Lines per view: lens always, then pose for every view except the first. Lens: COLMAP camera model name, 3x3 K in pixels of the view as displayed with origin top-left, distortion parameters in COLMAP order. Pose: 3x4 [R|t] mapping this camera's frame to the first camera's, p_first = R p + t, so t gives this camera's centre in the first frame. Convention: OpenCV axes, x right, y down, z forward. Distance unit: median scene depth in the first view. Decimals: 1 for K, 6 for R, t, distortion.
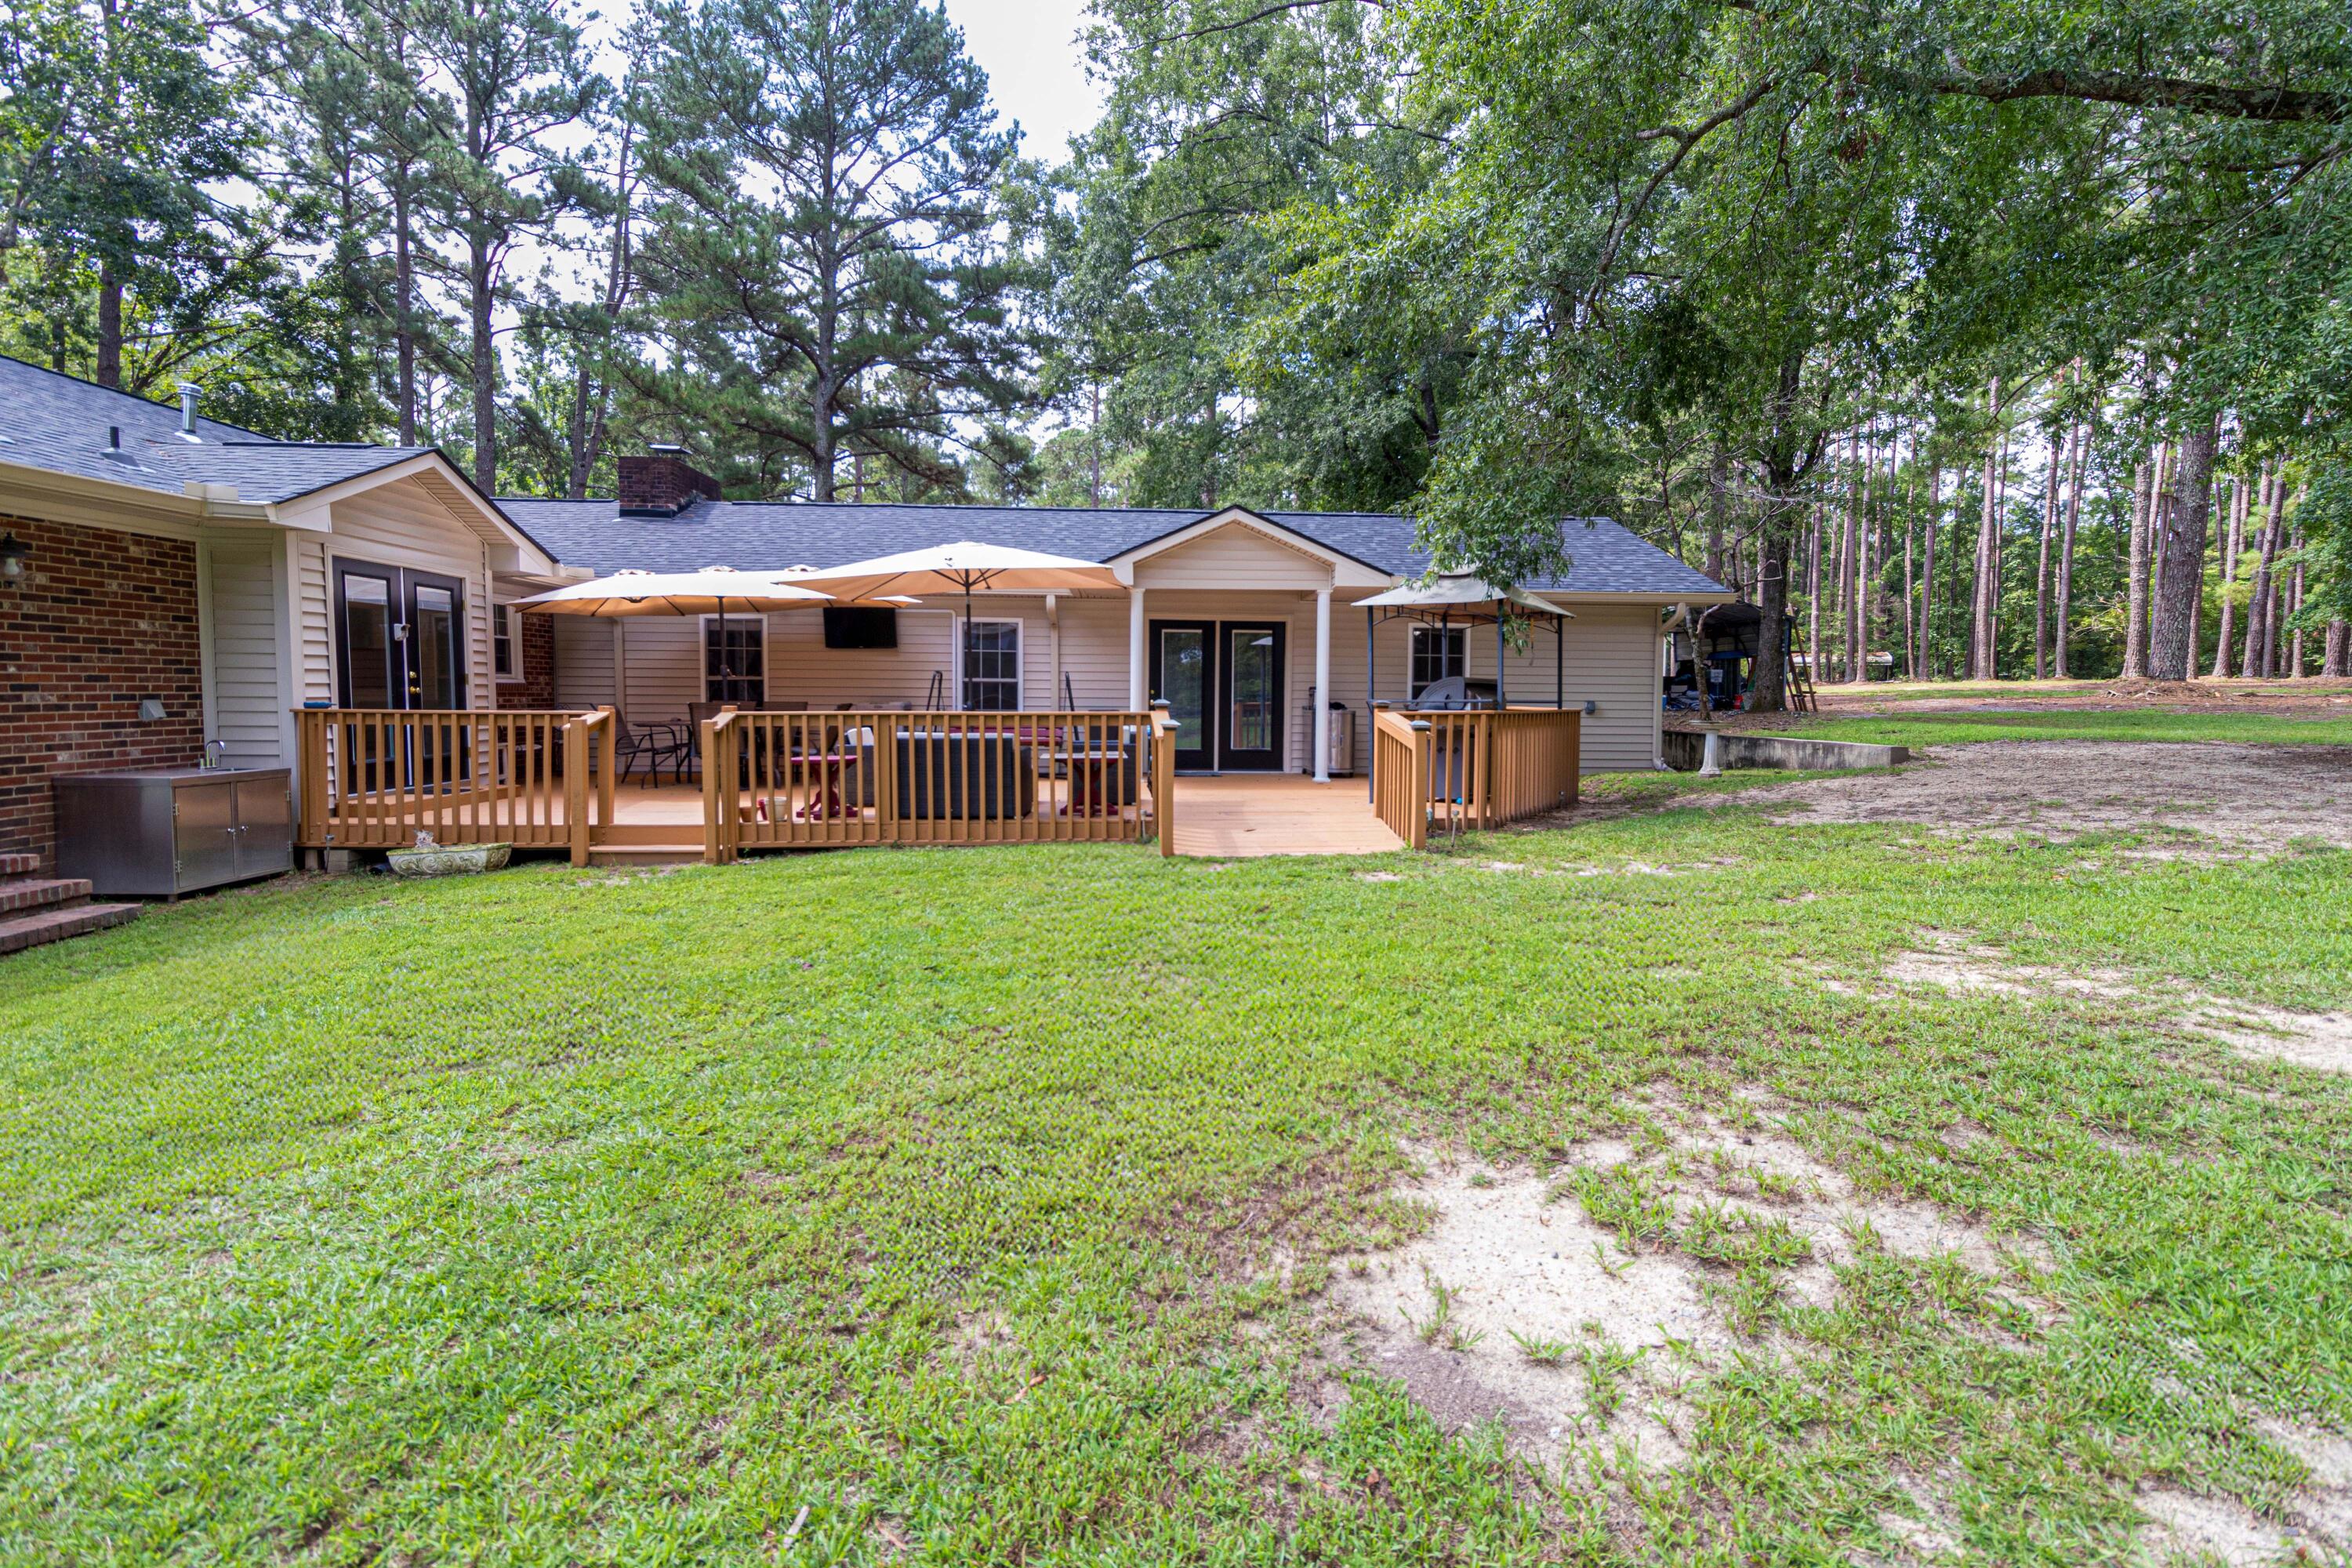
lens RADIAL K [[1113.3, 0, 1178.5], [0, 1113.3, 753.9], [0, 0, 1]] dist [0.000416, 0.000334]
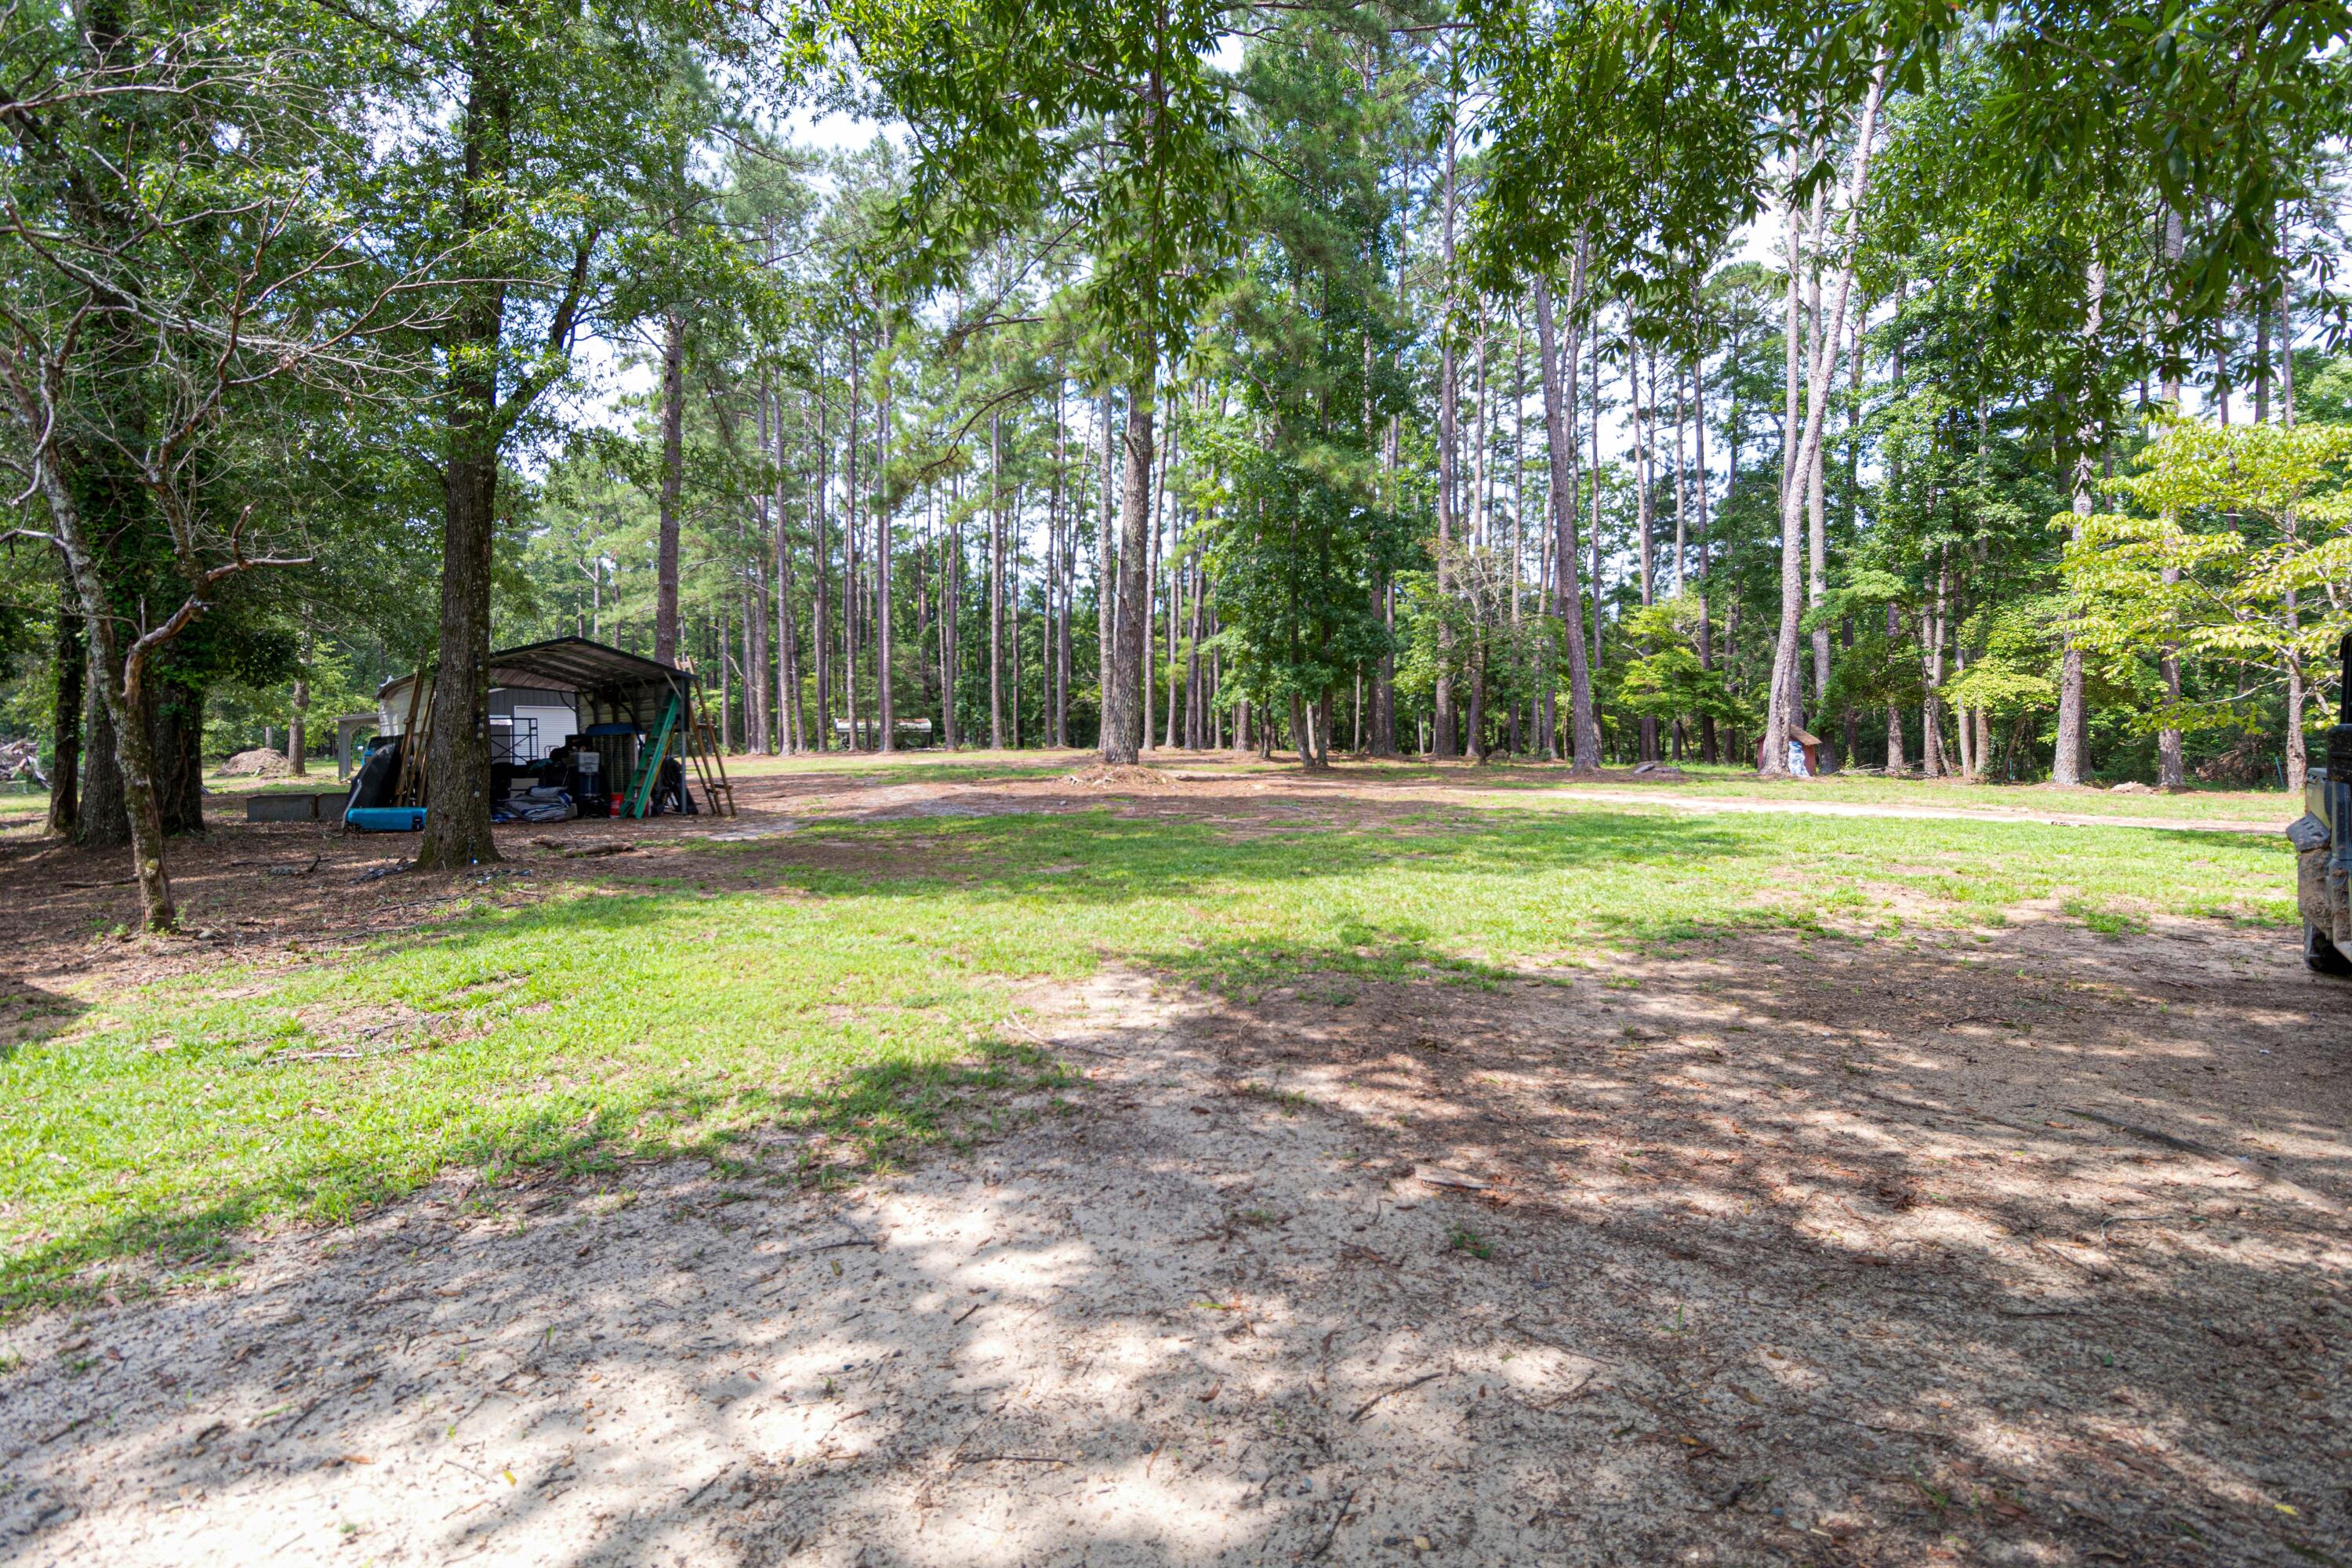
lens RADIAL K [[1113.3, 0, 1178.5], [0, 1113.3, 753.9], [0, 0, 1]] dist [0.000416, 0.000334]
pose [[0.729200, -0.005639, 0.684278, 0.182448], [0.041579, 0.998484, -0.036080, -0.022670], [-0.683037, 0.054761, 0.728328, 0.187132]]
